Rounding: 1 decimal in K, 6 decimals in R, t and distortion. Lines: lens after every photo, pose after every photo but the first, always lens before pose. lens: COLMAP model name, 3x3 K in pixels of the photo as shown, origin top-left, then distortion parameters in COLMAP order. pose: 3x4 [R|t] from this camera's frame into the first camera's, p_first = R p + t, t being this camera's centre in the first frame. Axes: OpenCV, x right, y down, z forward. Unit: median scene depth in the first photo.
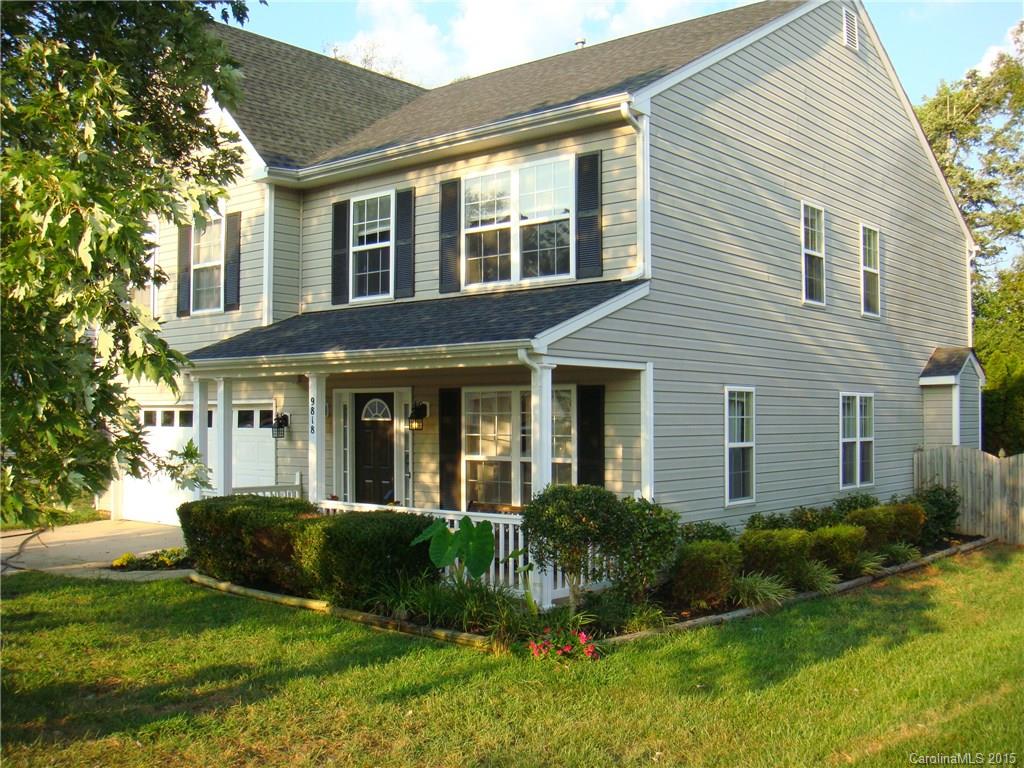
lens RADIAL K [[1070.7, 0, 514.4], [0, 1070.7, 380.6], [0, 0, 1]] dist [-0.135830, 0.000000]
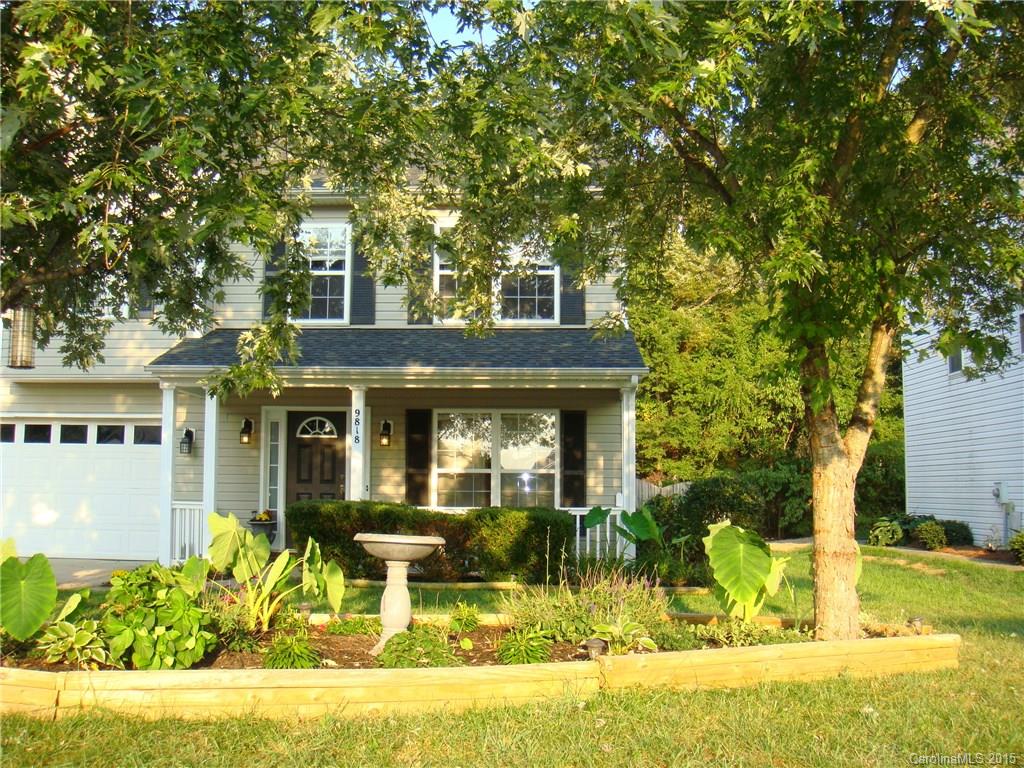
lens RADIAL K [[1070.7, 0, 511.7], [0, 1070.7, 380.2], [0, 0, 1]] dist [-0.135830, 0.000000]
pose [[0.757647, 0.069412, 0.648963, -0.697014], [-0.027316, 0.996830, -0.074729, 0.056698], [-0.652092, 0.038892, 0.757141, 0.084104]]
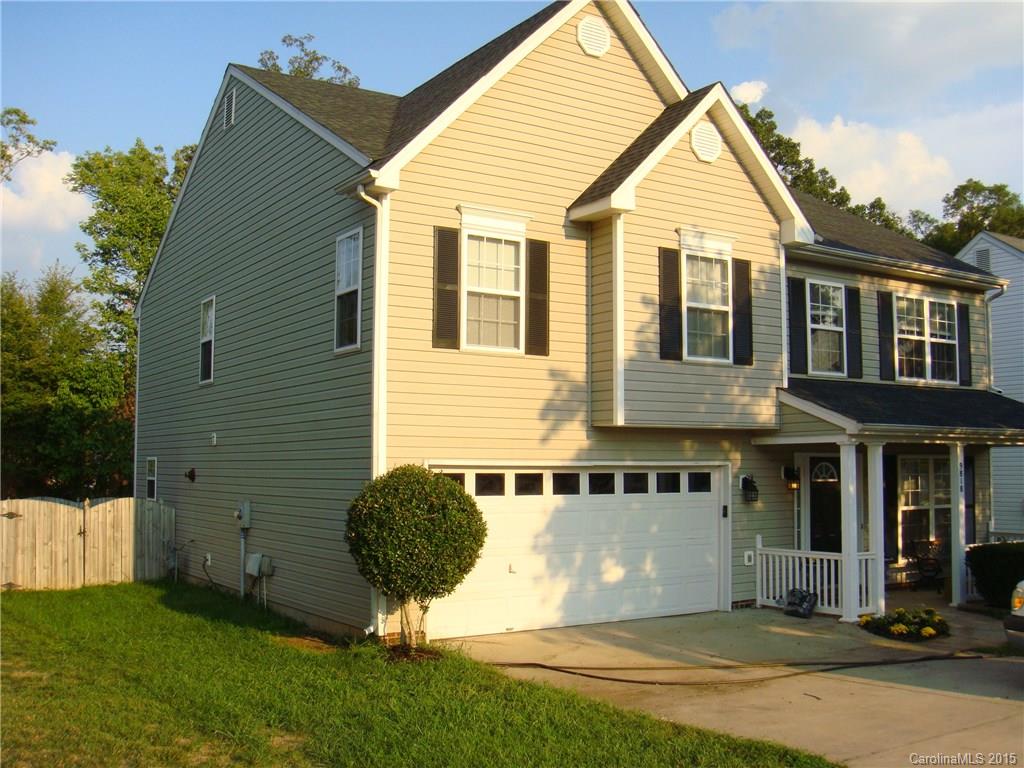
lens RADIAL K [[1070.7, 0, 508.9], [0, 1070.7, 392.5], [0, 0, 1]] dist [-0.135830, 0.000000]
pose [[0.298479, 0.076362, 0.951357, -1.358542], [-0.027950, 0.997066, -0.071262, 0.033772], [-0.954007, -0.005320, 0.299737, 1.030638]]
